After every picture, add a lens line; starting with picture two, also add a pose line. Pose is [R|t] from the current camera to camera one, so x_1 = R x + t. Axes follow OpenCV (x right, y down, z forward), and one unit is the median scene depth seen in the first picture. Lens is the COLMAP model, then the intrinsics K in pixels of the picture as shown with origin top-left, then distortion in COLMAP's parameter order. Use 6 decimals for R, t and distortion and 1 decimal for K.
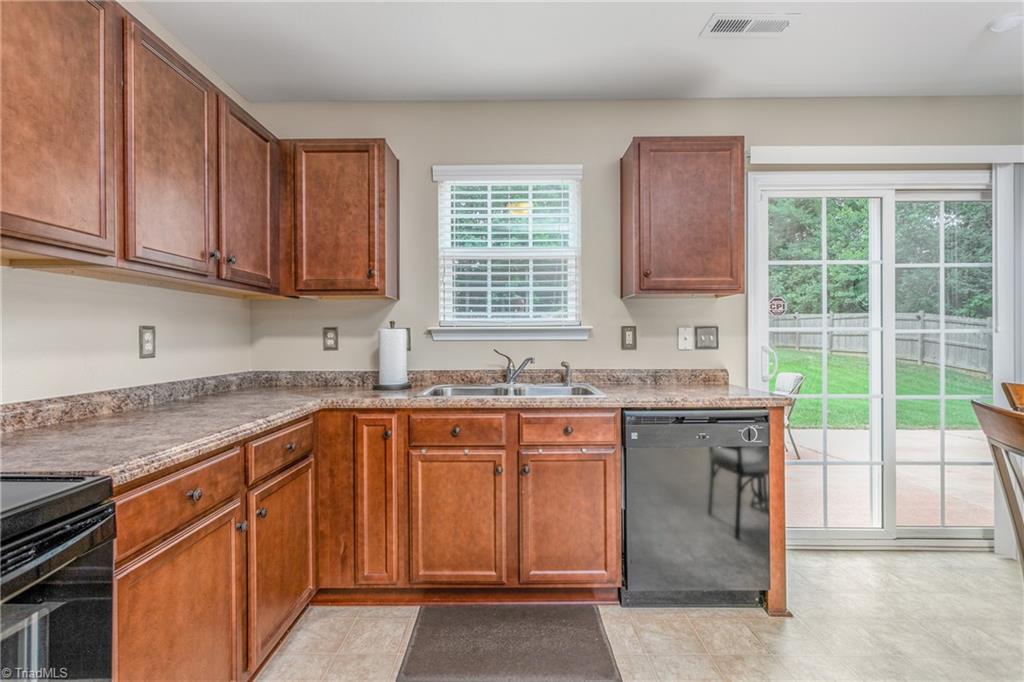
lens RADIAL K [[494.8, 0, 505.8], [0, 494.8, 335.0], [0, 0, 1]] dist [0.000376, 0.001342]
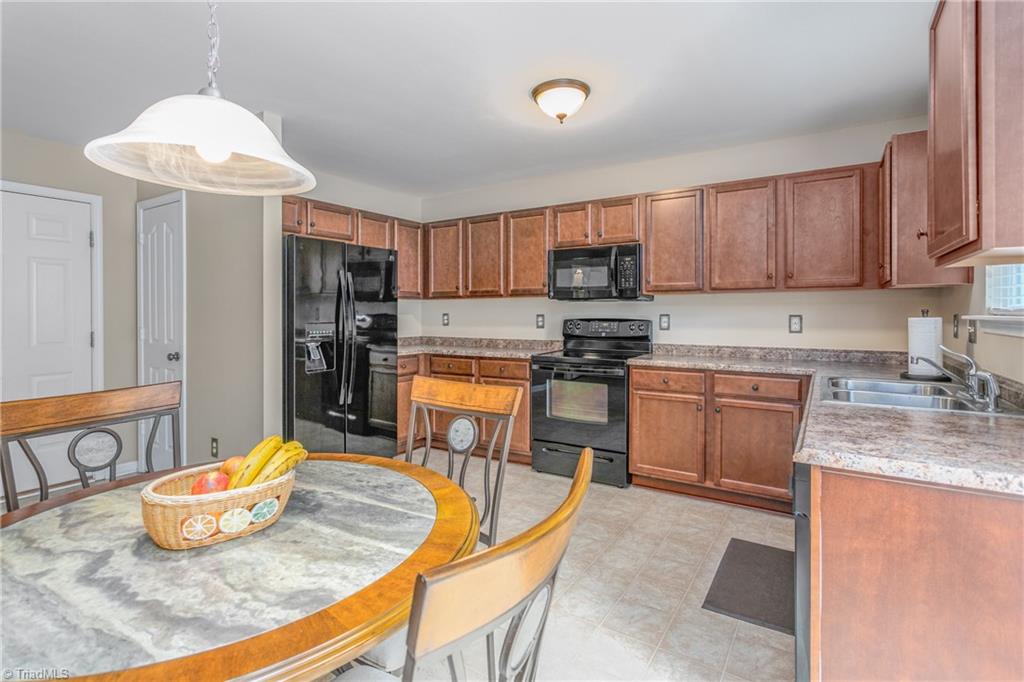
lens RADIAL K [[490.5, 0, 493.9], [0, 490.5, 312.8], [0, 0, 1]] dist [0.000664, 0.000262]
pose [[-0.556854, 0.003708, -0.830602, 1.184891], [0.004334, 0.999989, 0.001559, -0.029859], [0.830599, -0.002732, -0.556864, 0.964316]]
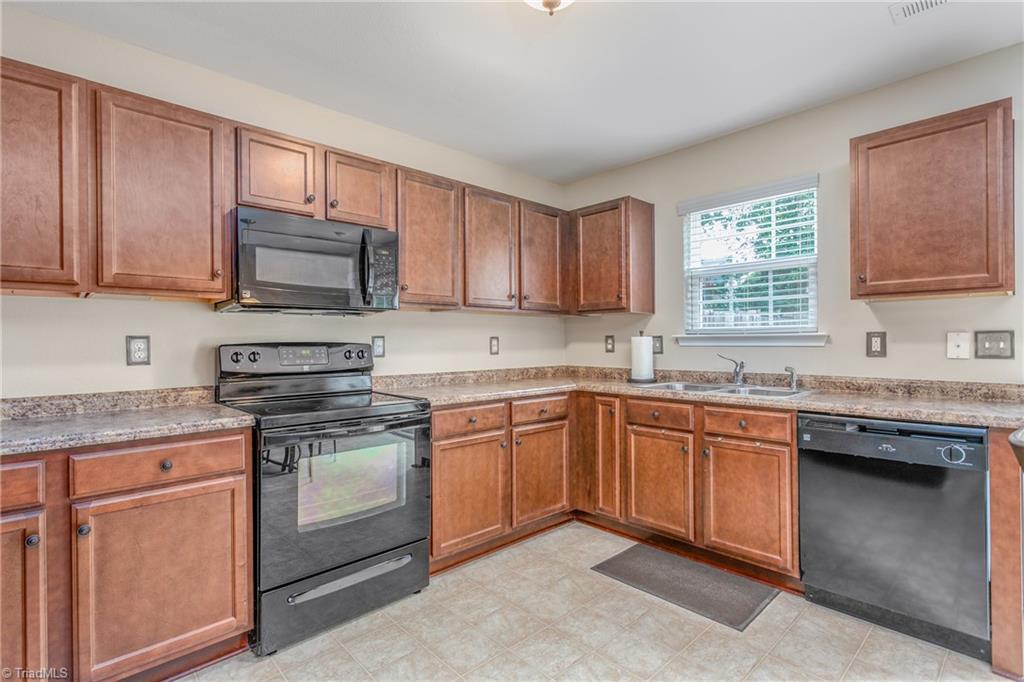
lens RADIAL K [[491.5, 0, 507.8], [0, 491.5, 340.8], [0, 0, 1]] dist [-0.000324, 0.000853]
pose [[0.685839, -0.000688, -0.727753, 0.549070], [0.003809, 0.999989, 0.002644, -0.007579], [0.727743, -0.004586, 0.685834, -0.174181]]
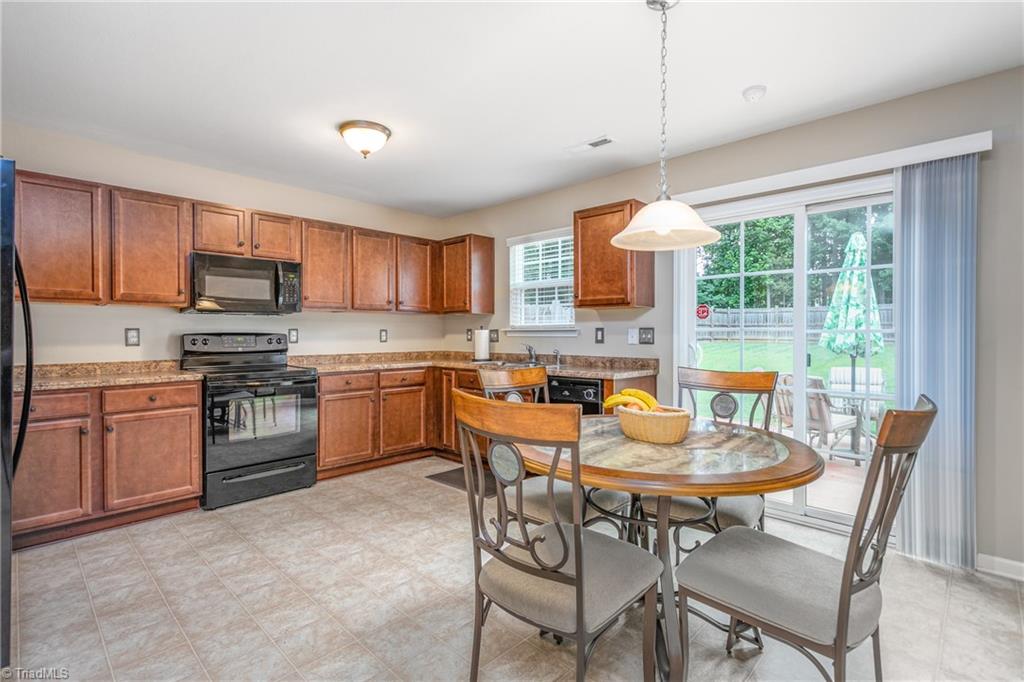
lens RADIAL K [[494.8, 0, 505.8], [0, 494.8, 335.0], [0, 0, 1]] dist [0.000376, 0.001342]
pose [[0.715810, 0.005622, -0.698273, 1.350563], [-0.000924, 0.999974, 0.007104, -0.008232], [0.698295, -0.004440, 0.715797, -0.347304]]
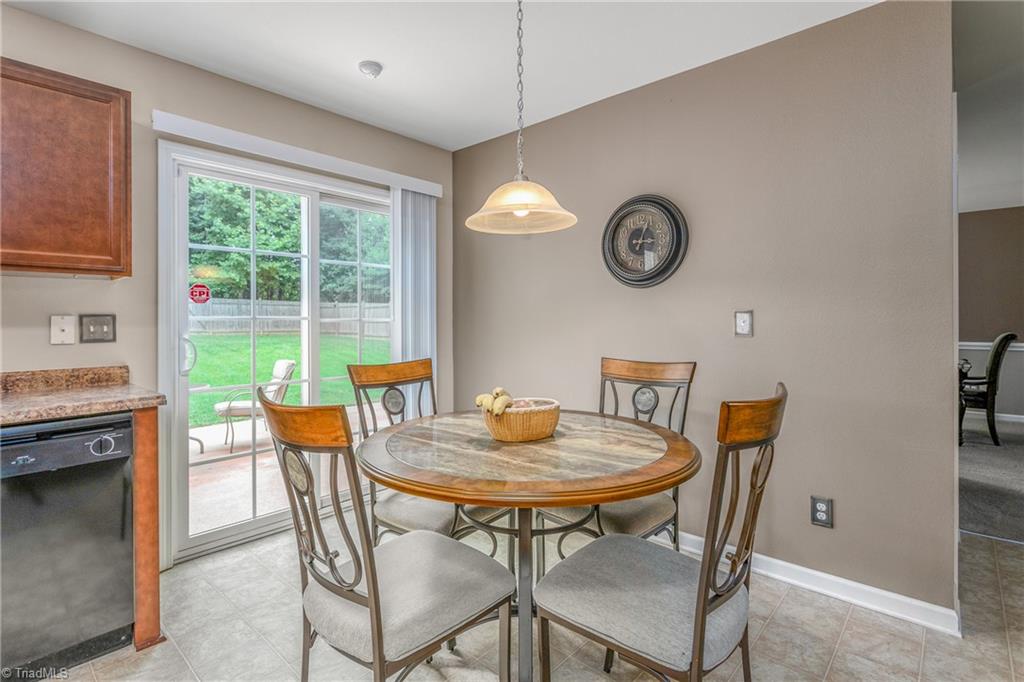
lens RADIAL K [[493.1, 0, 509.6], [0, 493.1, 319.5], [0, 0, 1]] dist [-0.001083, -0.000164]
pose [[0.664686, 0.001303, 0.747122, 0.307883], [0.002399, 0.999990, -0.003878, -0.005502], [-0.747119, 0.004370, 0.664676, -0.055838]]
